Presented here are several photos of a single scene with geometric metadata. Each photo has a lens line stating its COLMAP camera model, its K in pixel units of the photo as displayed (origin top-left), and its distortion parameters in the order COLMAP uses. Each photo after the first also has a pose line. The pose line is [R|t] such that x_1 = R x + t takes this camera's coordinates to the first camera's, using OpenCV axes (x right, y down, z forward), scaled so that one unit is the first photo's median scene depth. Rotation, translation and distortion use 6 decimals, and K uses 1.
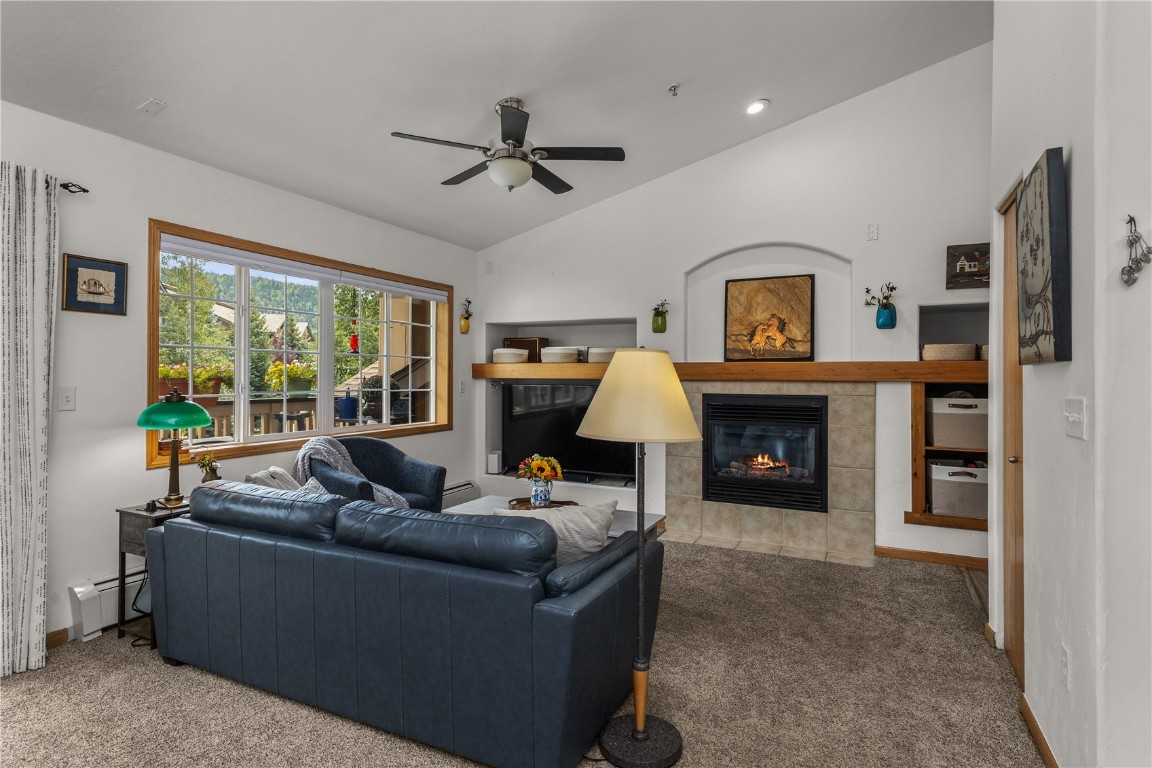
lens RADIAL K [[585.5, 0, 542.0], [0, 585.5, 372.5], [0, 0, 1]] dist [0.025177, -0.000135]
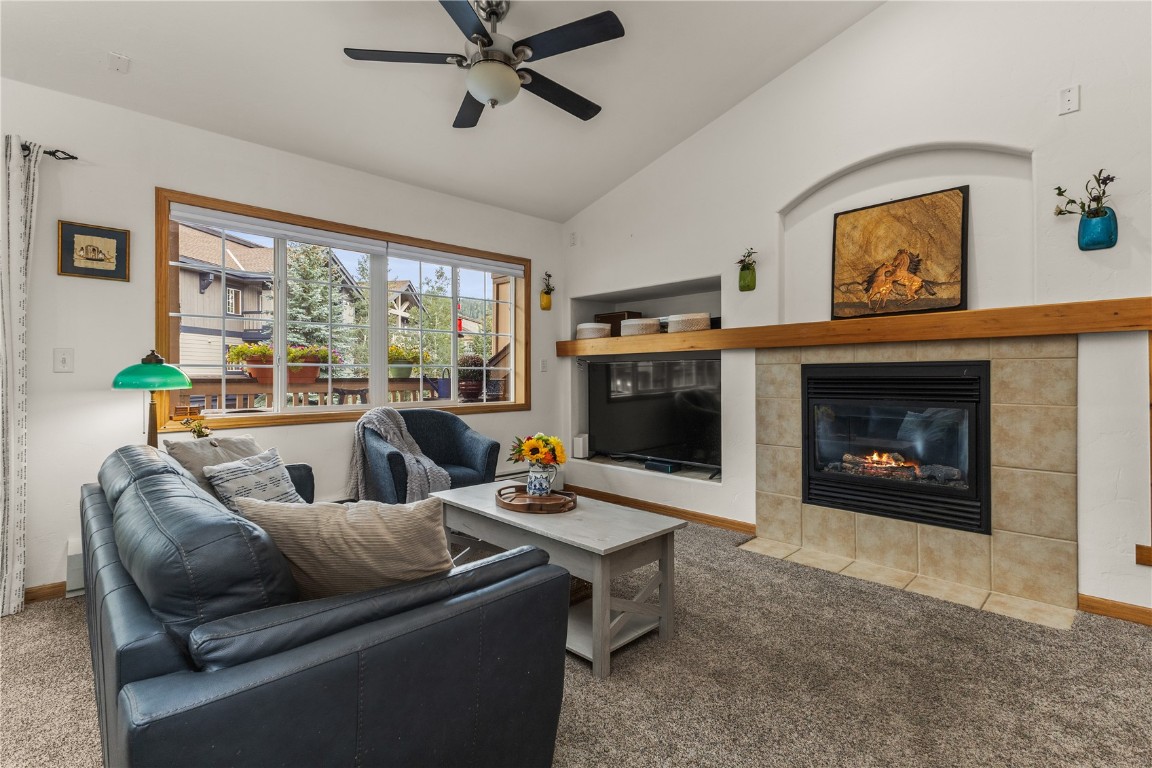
lens RADIAL K [[513.9, 0, 561.3], [0, 513.9, 372.8], [0, 0, 1]] dist [0.010703, -0.001631]
pose [[0.947079, -0.008319, -0.320892, 0.207926], [0.008590, 0.999963, -0.000572, 0.048706], [0.320884, -0.002215, 0.947116, 0.280706]]
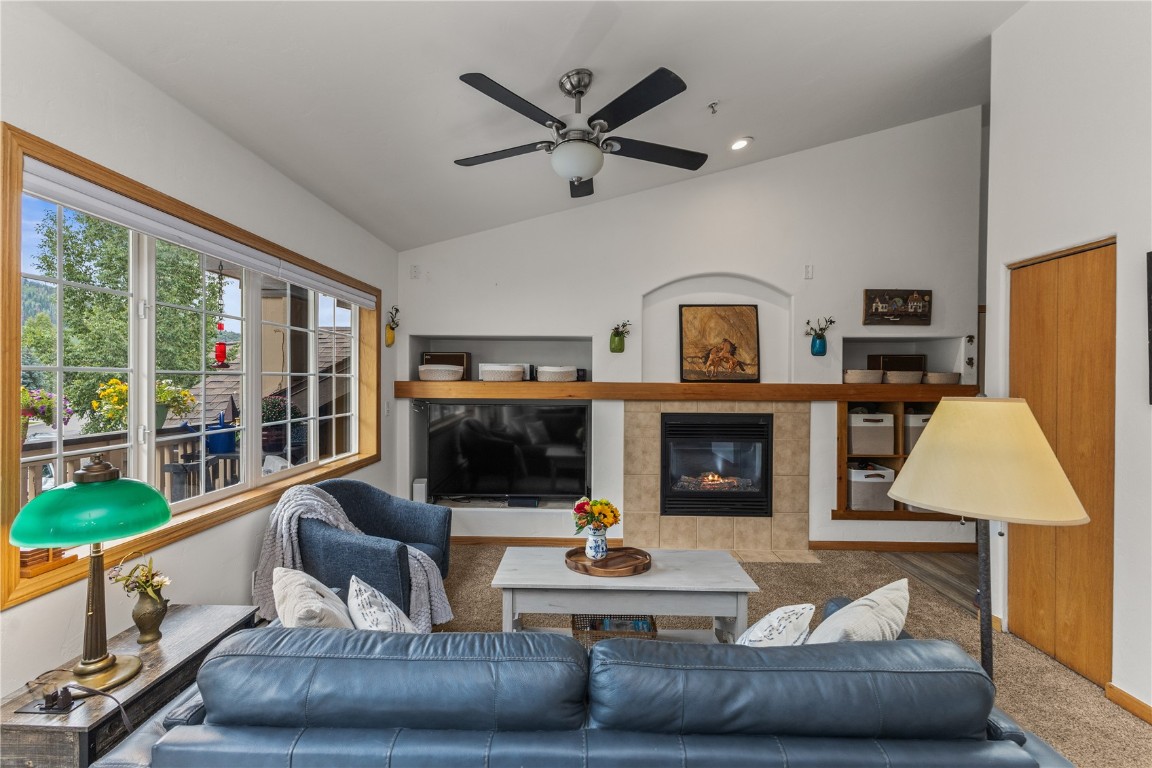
lens RADIAL K [[513.9, 0, 552.0], [0, 513.9, 382.4], [0, 0, 1]] dist [0.010703, -0.001631]
pose [[0.902785, -0.003987, 0.430073, -0.314681], [-0.001715, 0.999916, 0.012870, -0.031408], [-0.430088, -0.012356, 0.902702, 0.286320]]
